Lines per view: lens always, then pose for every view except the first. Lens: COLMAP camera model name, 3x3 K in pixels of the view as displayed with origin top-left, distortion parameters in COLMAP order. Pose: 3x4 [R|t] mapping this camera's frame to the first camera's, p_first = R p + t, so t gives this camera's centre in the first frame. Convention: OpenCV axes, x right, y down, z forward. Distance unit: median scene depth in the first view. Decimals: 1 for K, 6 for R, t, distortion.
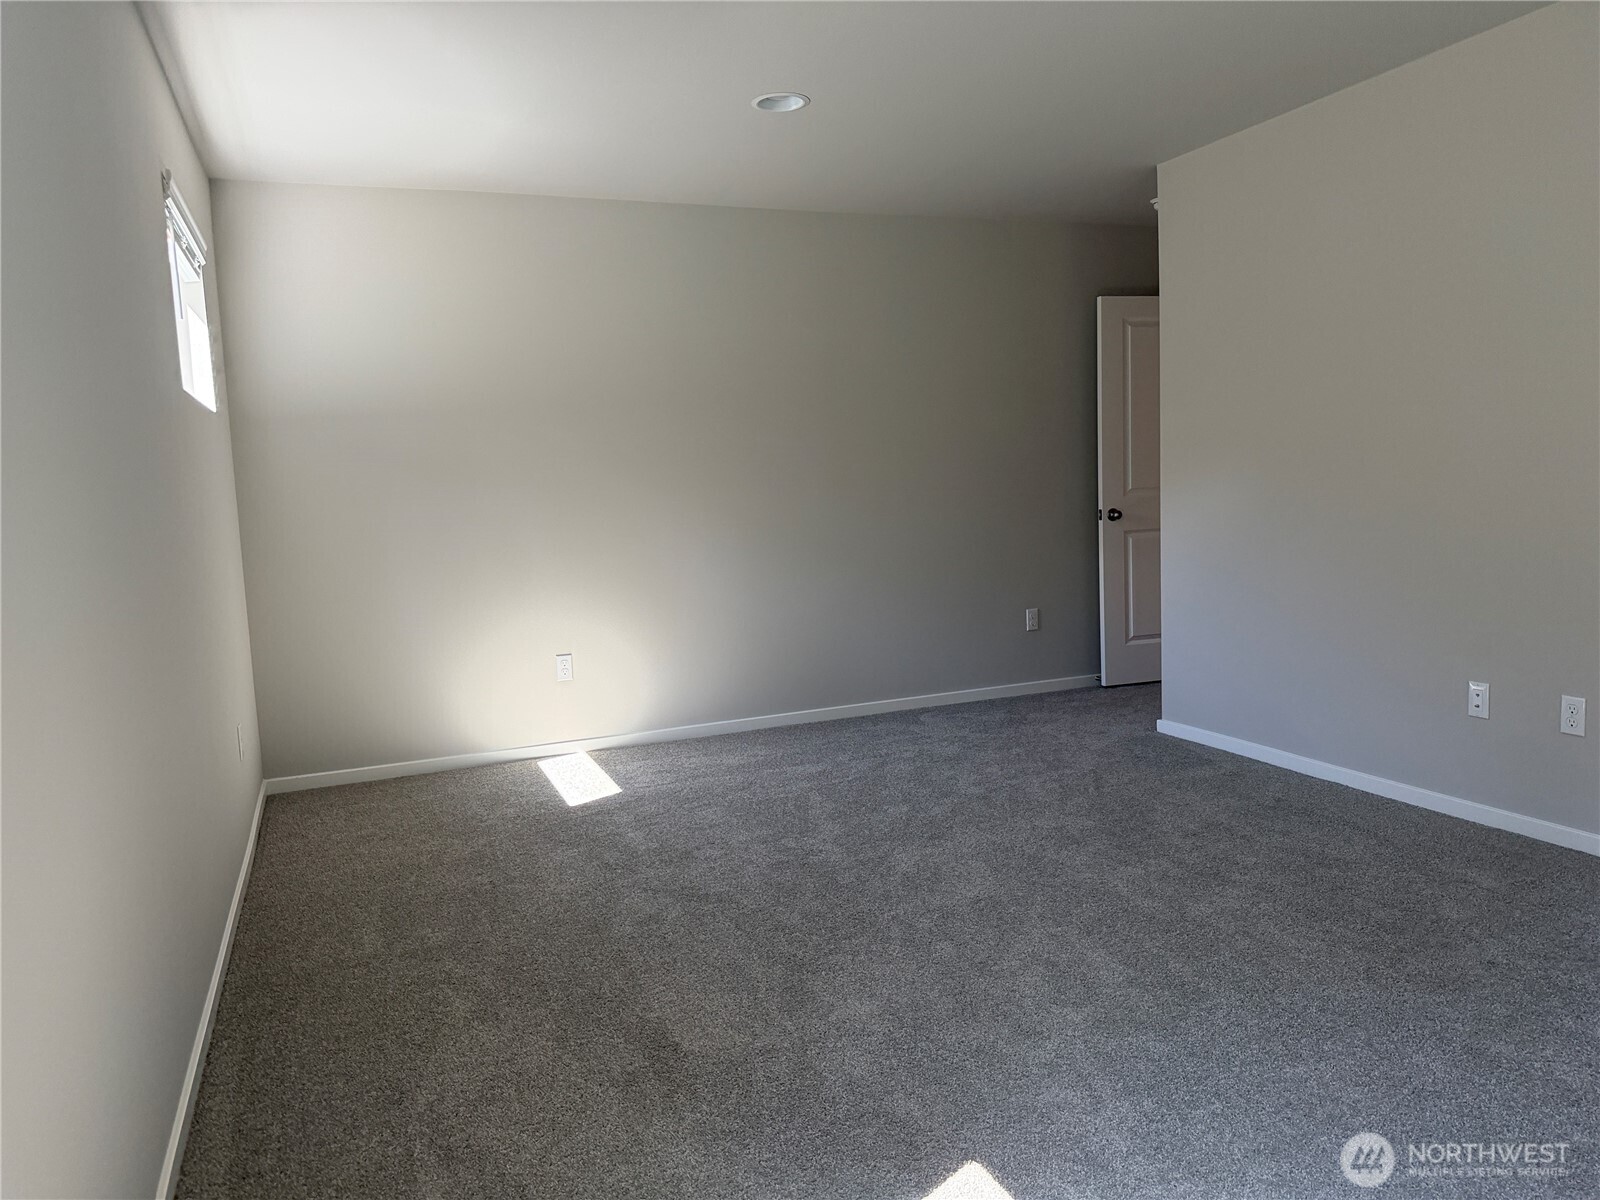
lens RADIAL K [[1117.2, 0, 792.4], [0, 1117.2, 603.4], [0, 0, 1]] dist [0.164675, -0.269927]
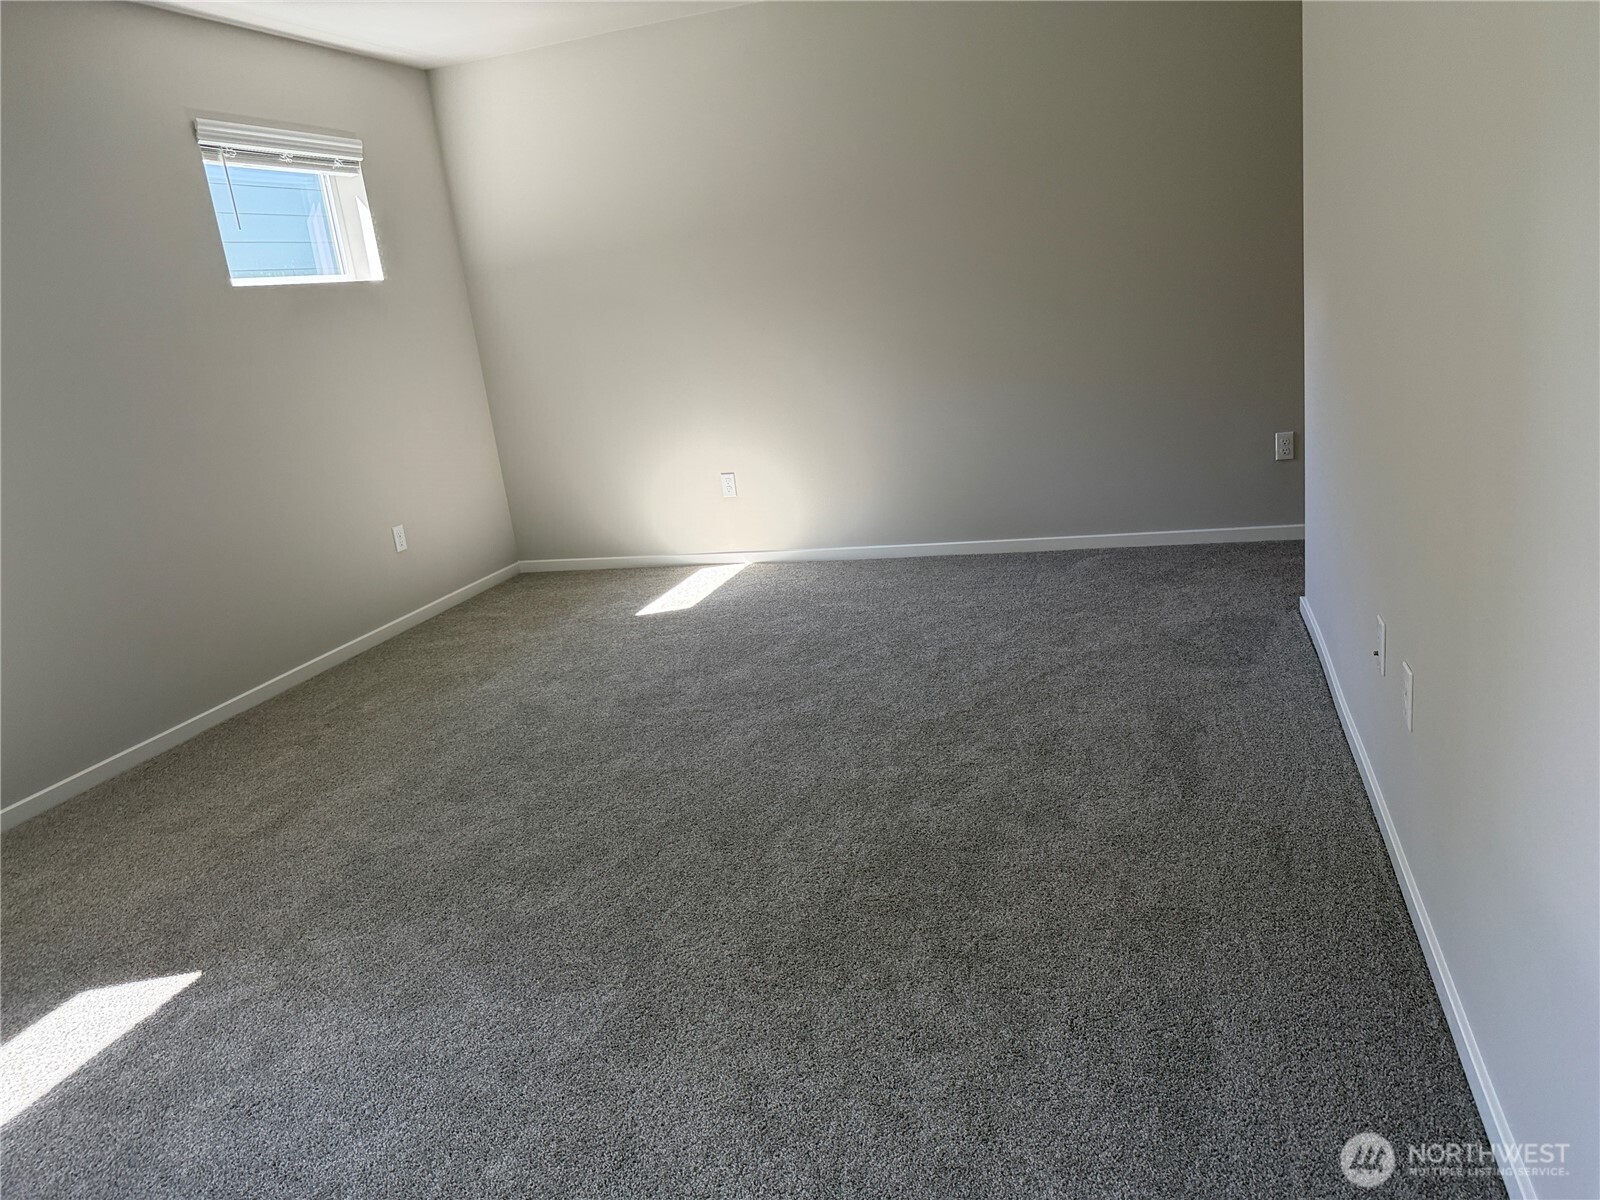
lens RADIAL K [[1117.2, 0, 792.4], [0, 1117.2, 603.4], [0, 0, 1]] dist [0.164675, -0.269927]
pose [[0.759582, 0.121094, -0.639039, 0.629211], [0.019684, 0.977785, 0.208682, -0.063952], [0.650113, -0.171090, 0.740325, 0.258848]]
